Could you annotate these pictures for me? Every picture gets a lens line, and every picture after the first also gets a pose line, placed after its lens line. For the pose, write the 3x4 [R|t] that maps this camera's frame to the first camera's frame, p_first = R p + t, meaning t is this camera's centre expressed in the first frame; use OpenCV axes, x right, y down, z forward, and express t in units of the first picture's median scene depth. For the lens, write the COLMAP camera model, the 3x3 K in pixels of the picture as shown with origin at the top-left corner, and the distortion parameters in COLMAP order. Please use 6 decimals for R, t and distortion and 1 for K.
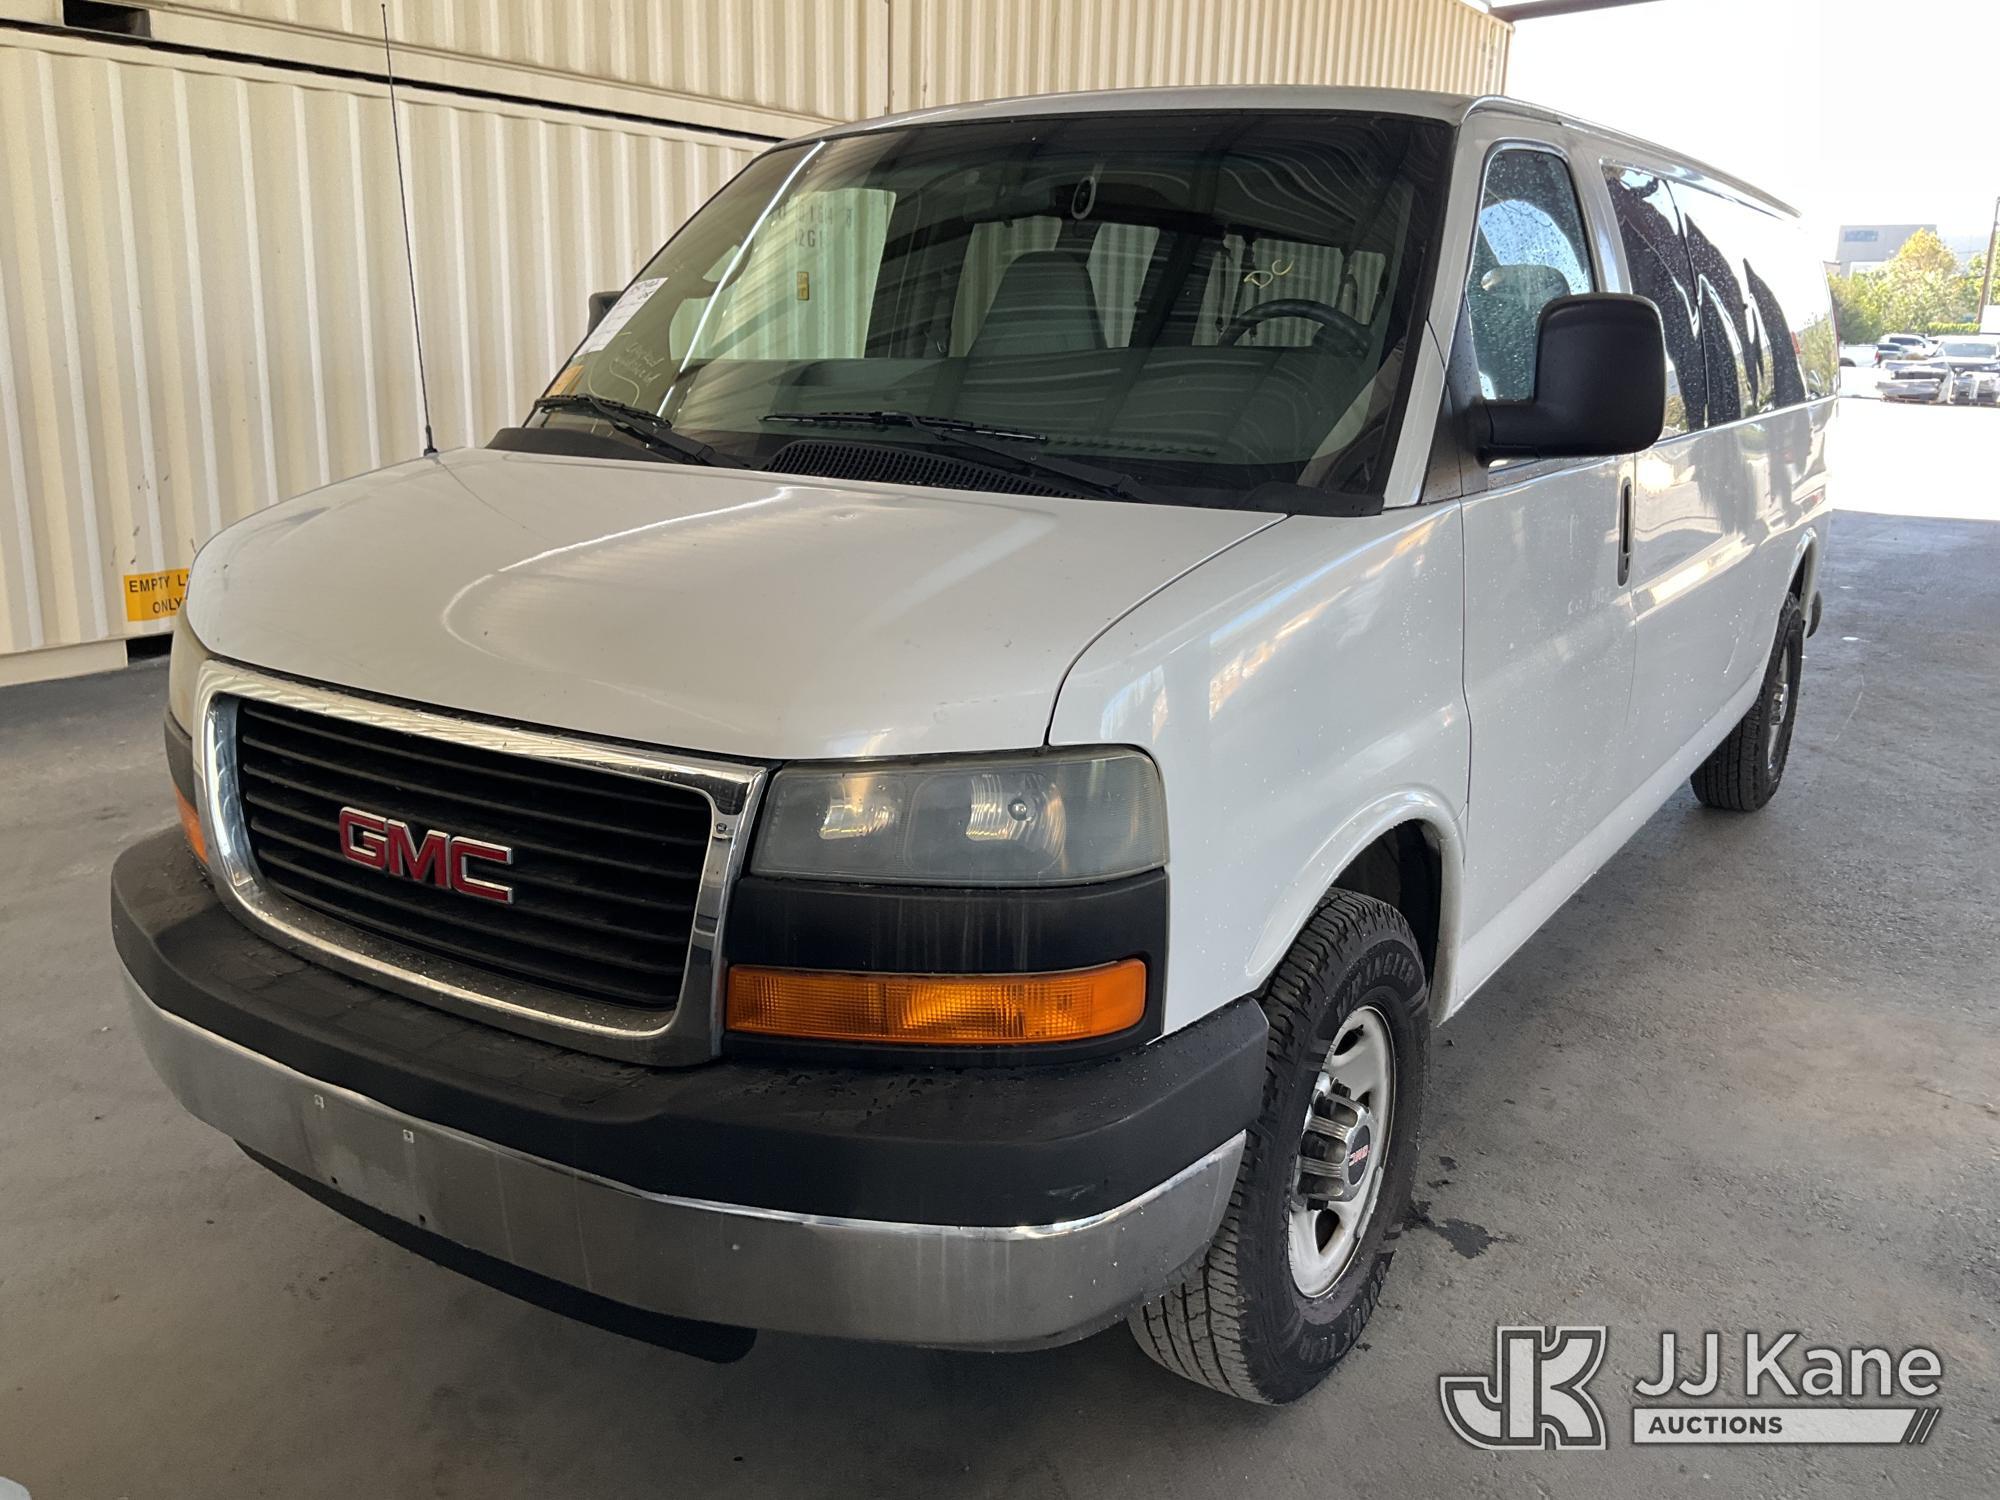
lens RADIAL K [[1698.2, 0, 983.2], [0, 1698.2, 746.0], [0, 0, 1]] dist [0.049472, -0.064067]
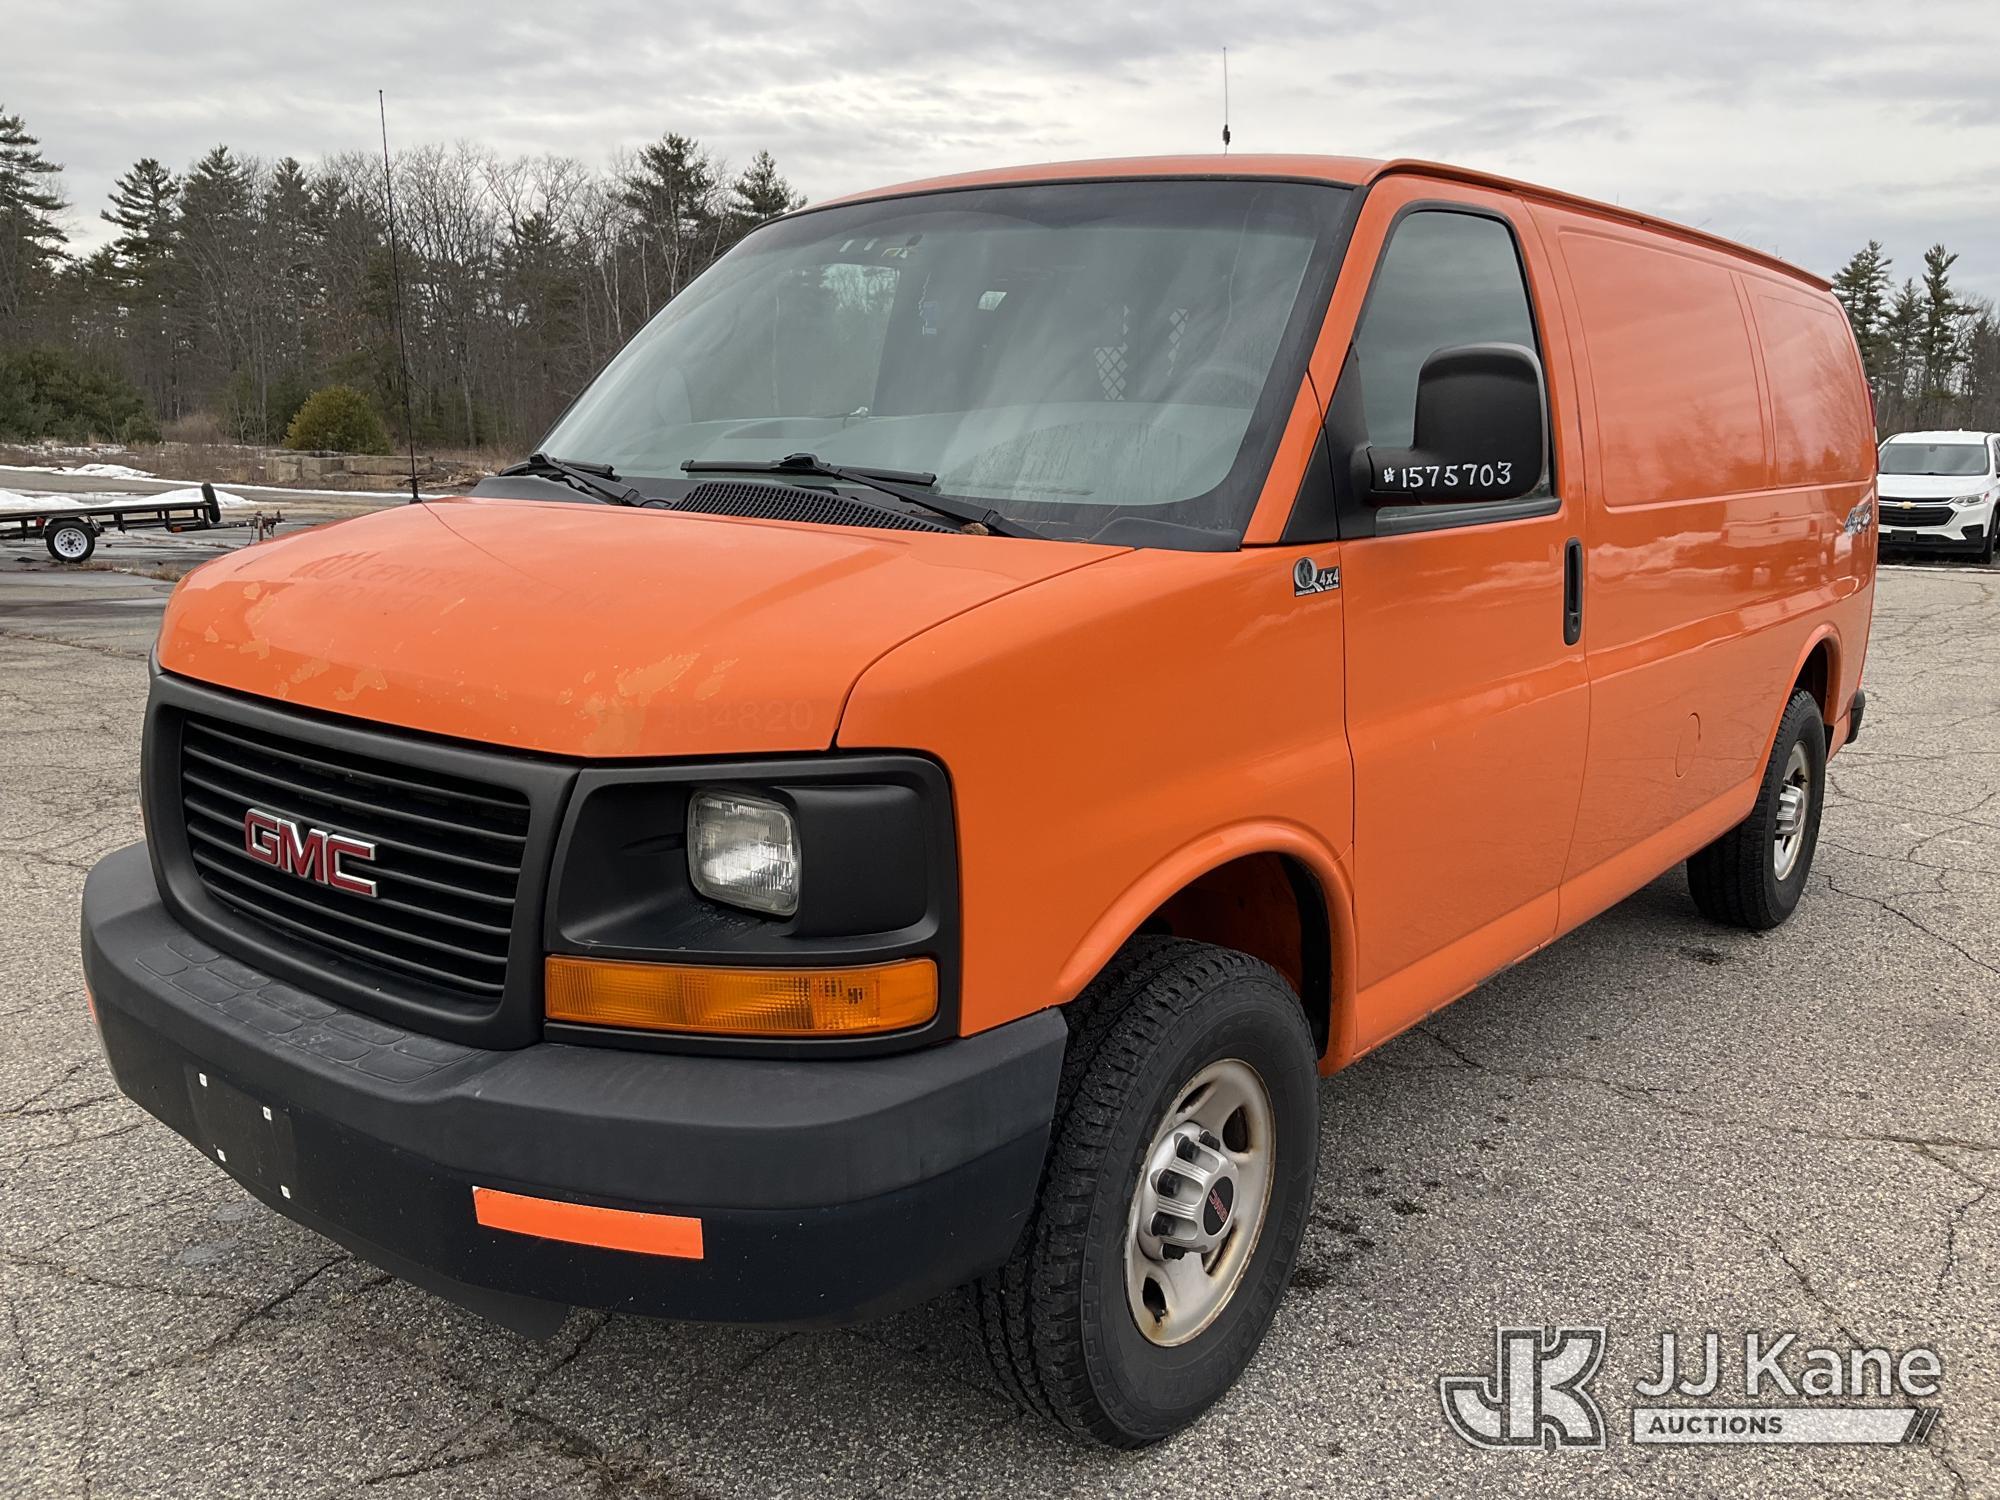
lens RADIAL K [[1698.2, 0, 991.2], [0, 1698.2, 757.0], [0, 0, 1]] dist [0.049472, -0.064067]
pose [[0.995736, 0.020026, -0.090045, 0.194376], [-0.024534, 0.998486, -0.049233, 0.045839], [0.088923, 0.051232, 0.994720, -0.037108]]
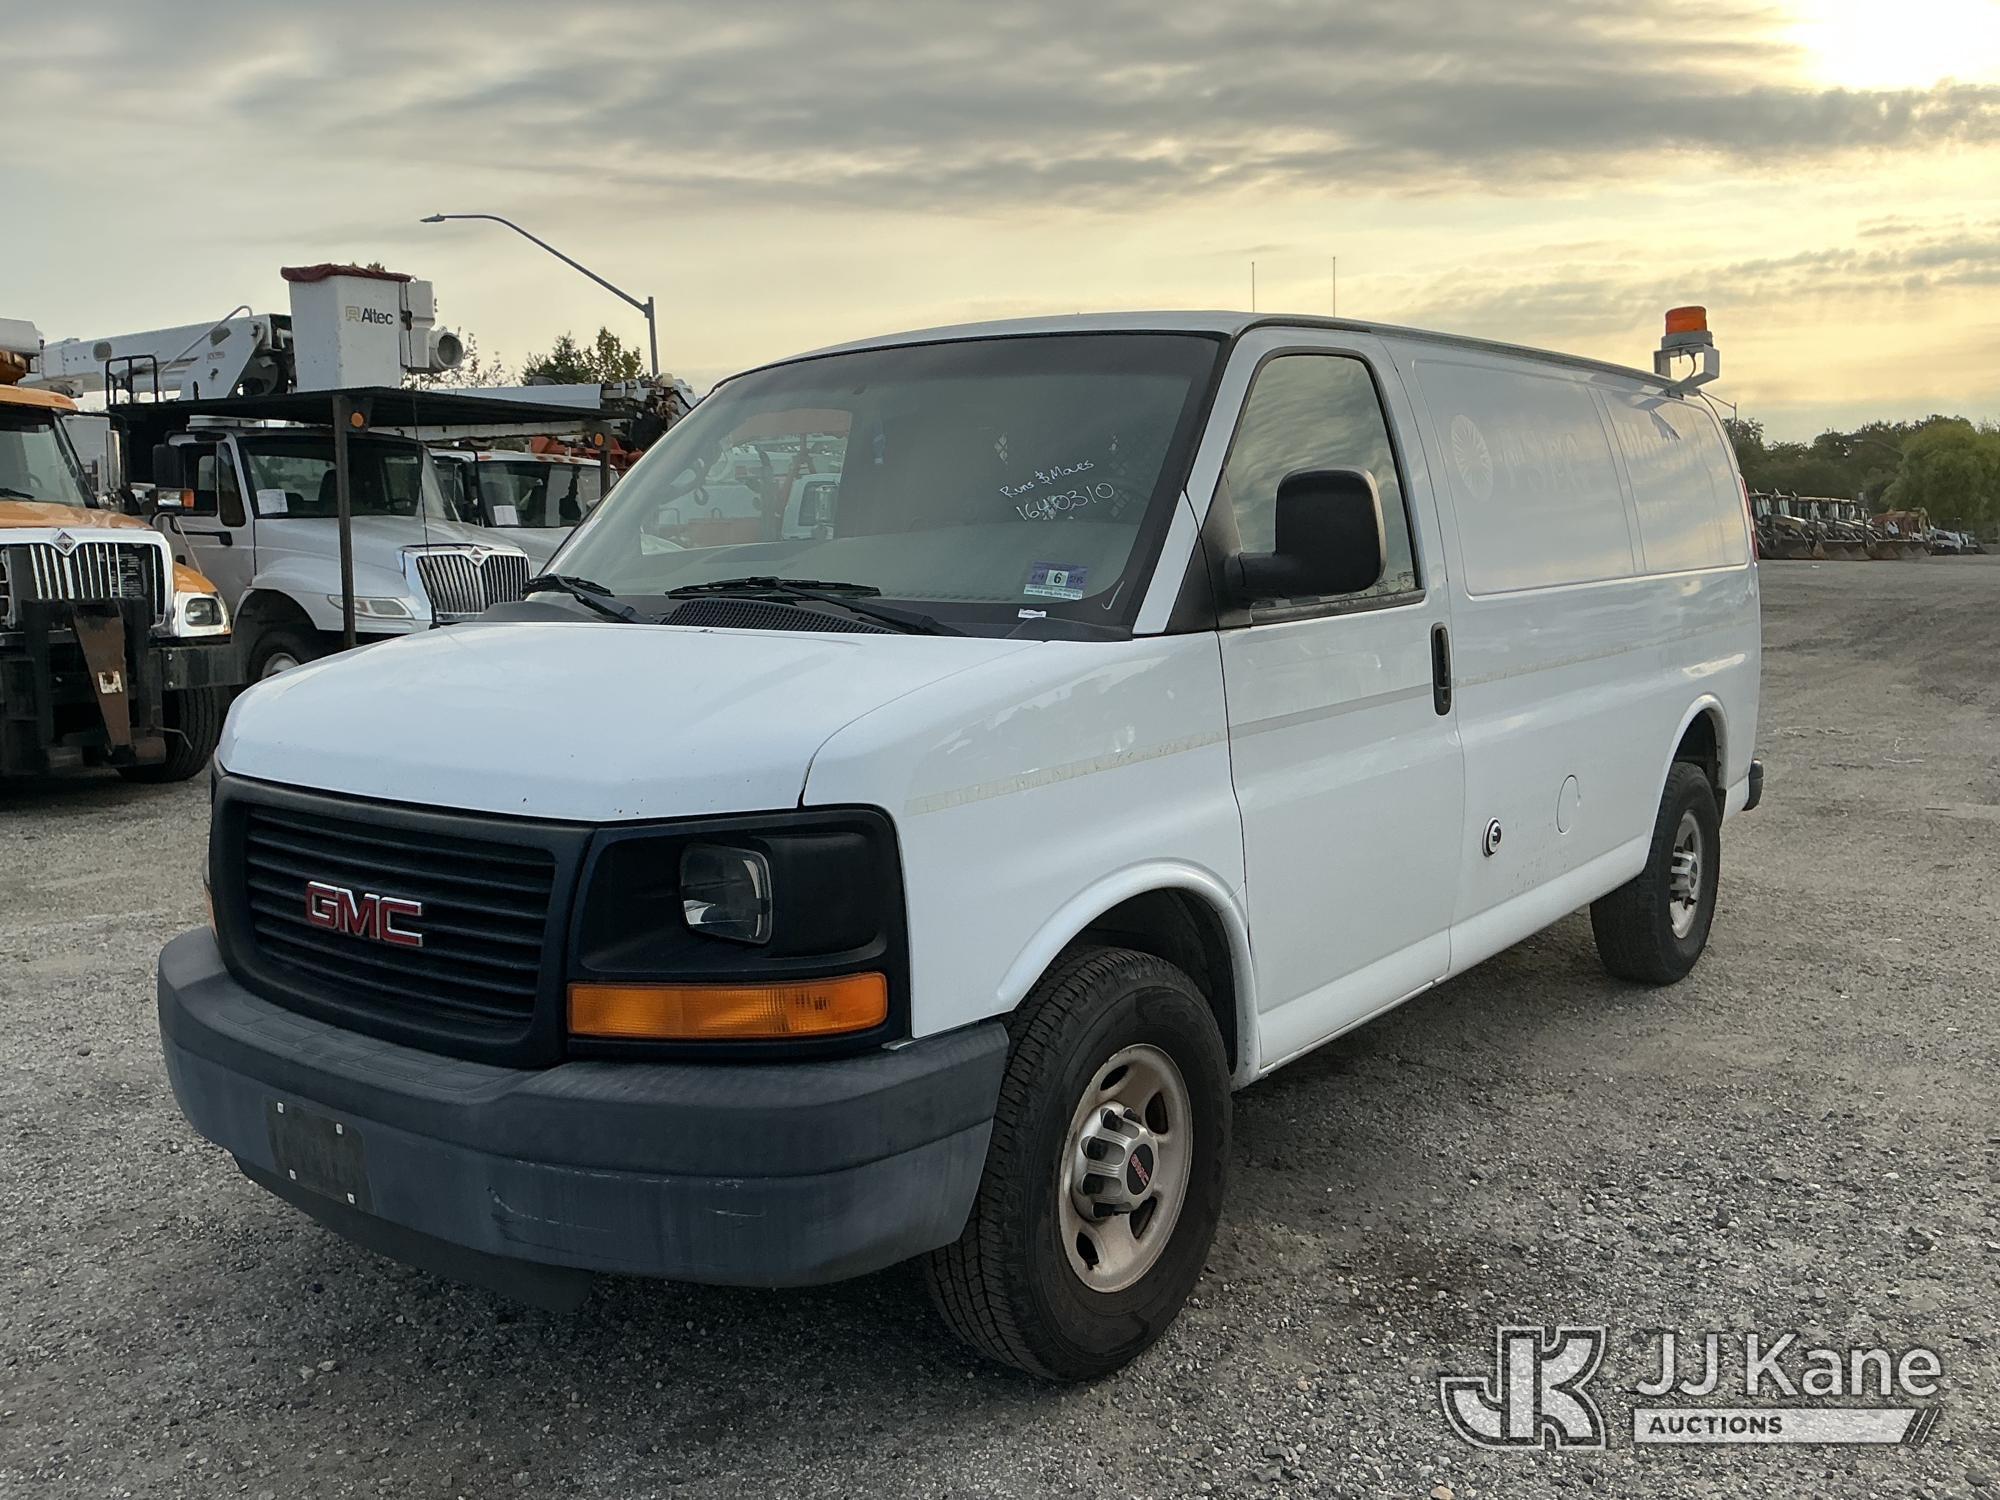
lens RADIAL K [[1732.8, 0, 1012.2], [0, 1732.8, 755.0], [0, 0, 1]] dist [0.033319, -0.007336]
pose [[0.997638, -0.019492, -0.065872, 0.247257], [0.011859, 0.993372, -0.114329, 0.099092], [0.067663, 0.113277, 0.991257, -0.280732]]
